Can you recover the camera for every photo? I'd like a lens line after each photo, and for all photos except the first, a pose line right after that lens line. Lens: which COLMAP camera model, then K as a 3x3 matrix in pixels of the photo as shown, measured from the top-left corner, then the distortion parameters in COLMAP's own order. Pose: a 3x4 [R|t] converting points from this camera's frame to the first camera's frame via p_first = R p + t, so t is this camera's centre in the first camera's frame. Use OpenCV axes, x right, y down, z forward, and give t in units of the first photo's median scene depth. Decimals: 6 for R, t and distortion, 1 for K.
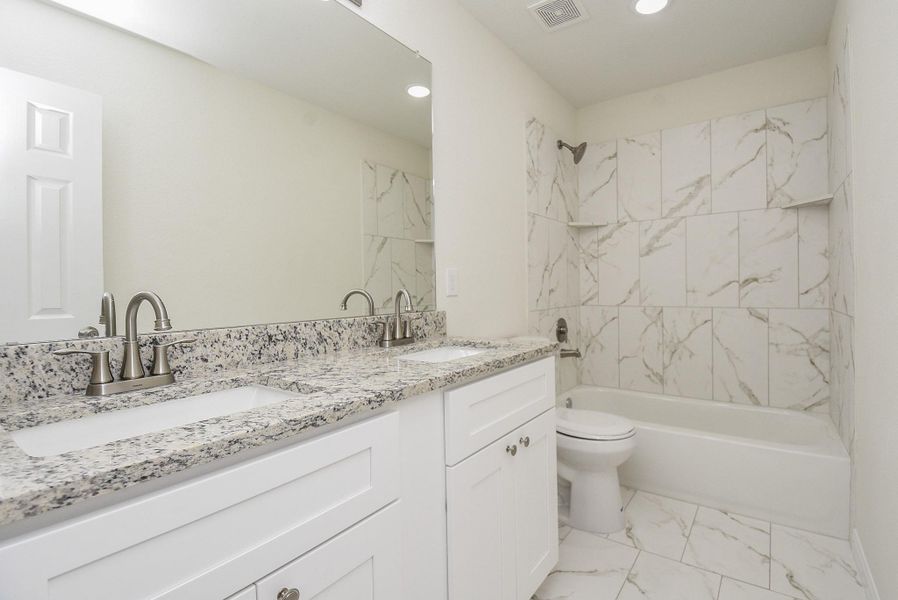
lens RADIAL K [[415.4, 0, 455.3], [0, 415.4, 302.0], [0, 0, 1]] dist [0.017968, -0.024413]
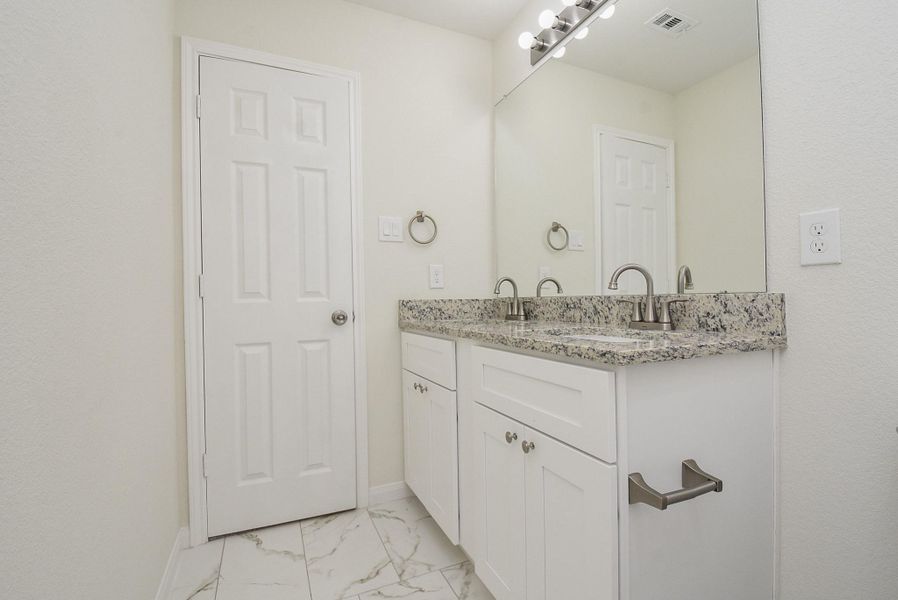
lens RADIAL K [[415.4, 0, 455.3], [0, 415.4, 302.0], [0, 0, 1]] dist [0.017968, -0.024413]
pose [[-0.518751, 0.030945, -0.854365, 0.921184], [0.003180, 0.999408, 0.034268, 0.019428], [0.854920, 0.015060, -0.518542, 1.276591]]
